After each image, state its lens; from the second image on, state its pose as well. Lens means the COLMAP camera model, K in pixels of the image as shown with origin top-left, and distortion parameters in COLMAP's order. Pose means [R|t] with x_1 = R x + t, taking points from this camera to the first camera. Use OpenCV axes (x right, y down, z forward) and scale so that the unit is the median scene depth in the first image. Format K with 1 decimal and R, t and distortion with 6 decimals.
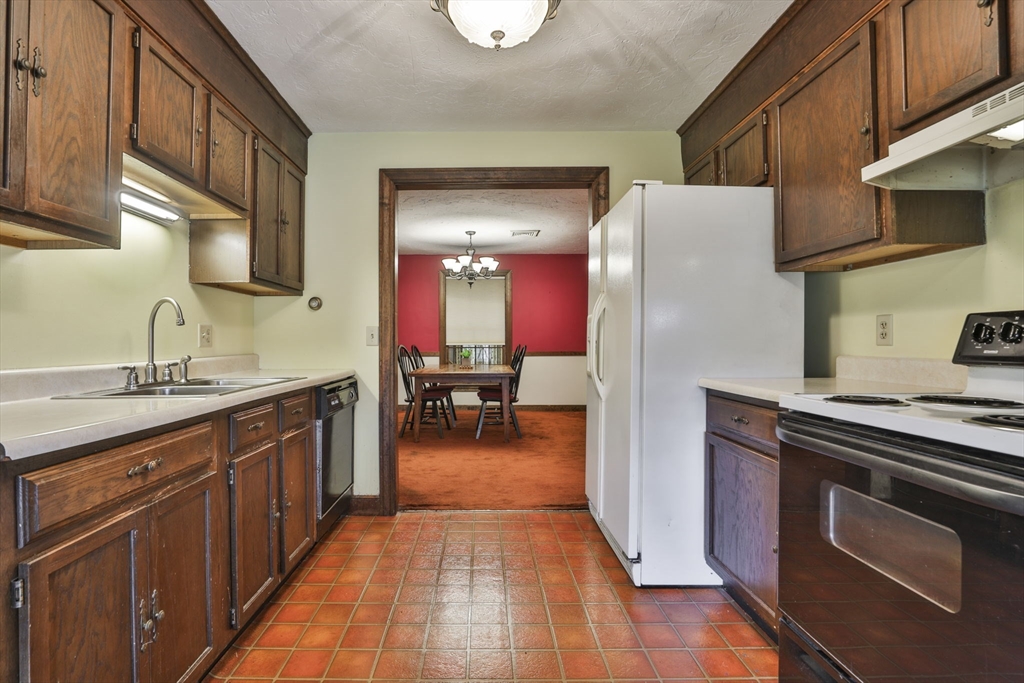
lens RADIAL K [[468.8, 0, 491.8], [0, 468.8, 339.0], [0, 0, 1]] dist [-0.042434, 0.010970]
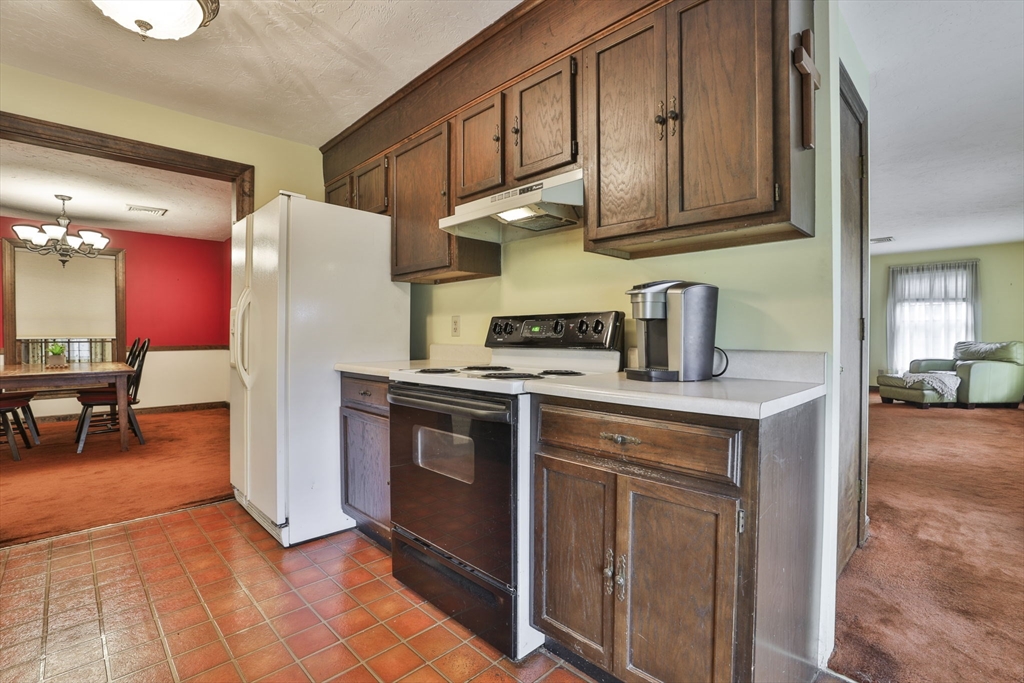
lens RADIAL K [[468.8, 0, 491.8], [0, 468.8, 339.0], [0, 0, 1]] dist [-0.042434, 0.010970]
pose [[0.742629, -0.006101, 0.669675, -0.064746], [-0.003545, 0.999909, 0.013040, 0.001942], [-0.669693, -0.012058, 0.742540, -0.173186]]
